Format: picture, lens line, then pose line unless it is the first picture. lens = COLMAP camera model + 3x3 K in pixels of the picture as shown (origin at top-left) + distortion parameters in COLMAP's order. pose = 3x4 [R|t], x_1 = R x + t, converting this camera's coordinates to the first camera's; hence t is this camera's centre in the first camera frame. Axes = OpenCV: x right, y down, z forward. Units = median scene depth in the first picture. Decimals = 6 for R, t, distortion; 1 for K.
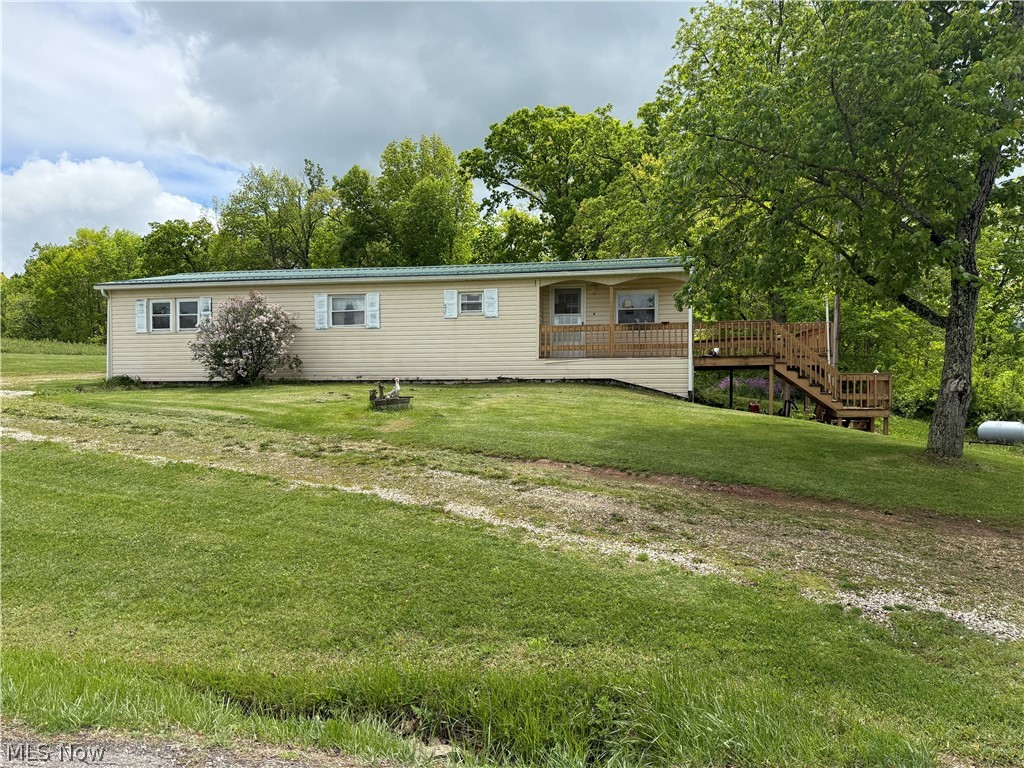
lens RADIAL K [[716.7, 0, 513.4], [0, 716.7, 389.2], [0, 0, 1]] dist [0.054104, -0.073245]
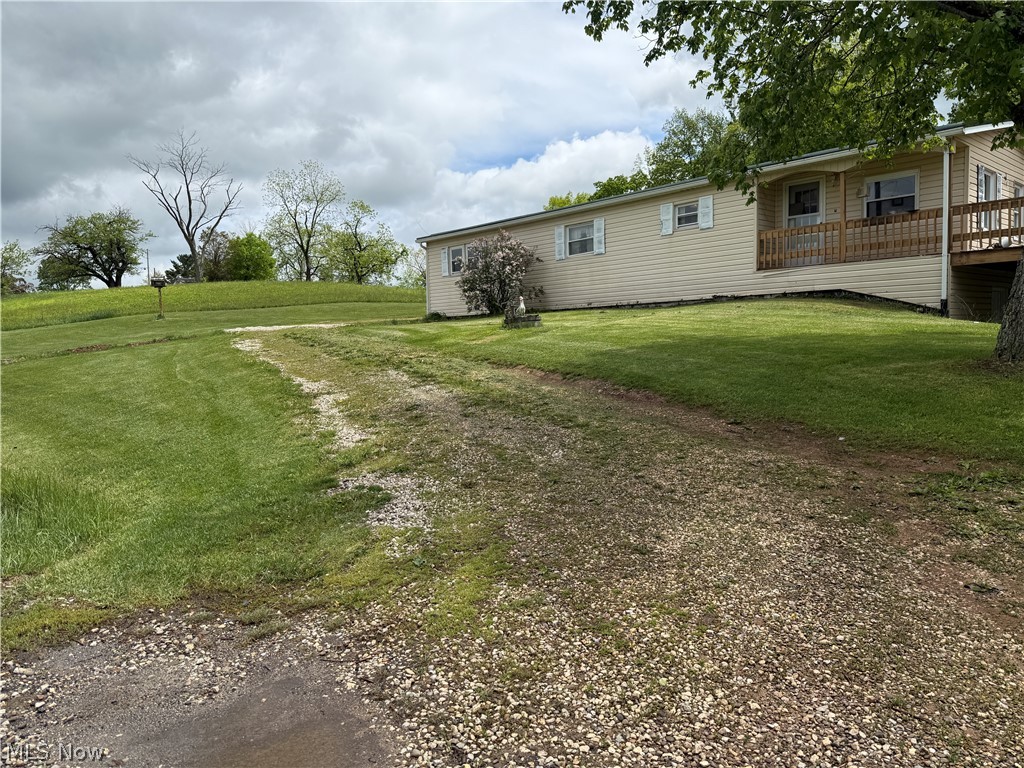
lens RADIAL K [[716.7, 0, 505.5], [0, 716.7, 382.9], [0, 0, 1]] dist [0.054104, -0.073245]
pose [[0.788949, 0.020683, -0.614111, 0.326175], [0.020148, 0.998025, 0.059498, 0.033025], [0.614128, -0.059313, 0.786974, 0.121251]]
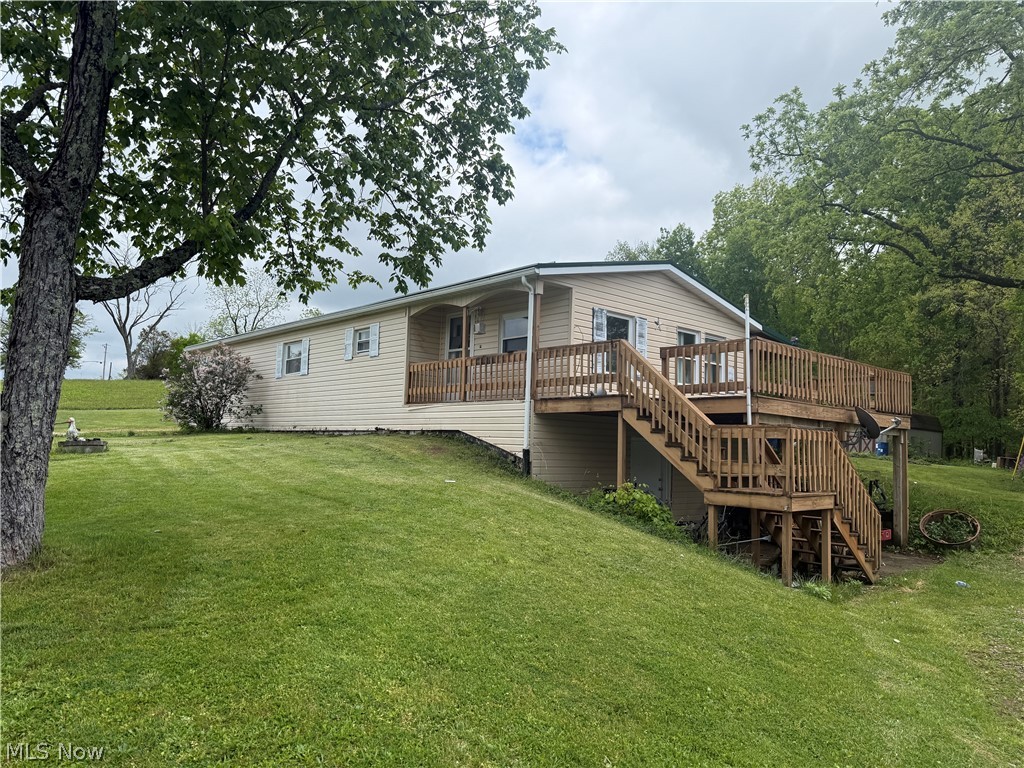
lens RADIAL K [[716.7, 0, 511.5], [0, 716.7, 385.1], [0, 0, 1]] dist [0.054104, -0.073245]
pose [[0.784863, -0.026799, -0.619089, 0.613401], [-0.040124, 0.994770, -0.093928, 0.005834], [0.618368, 0.098561, 0.779683, 0.437524]]
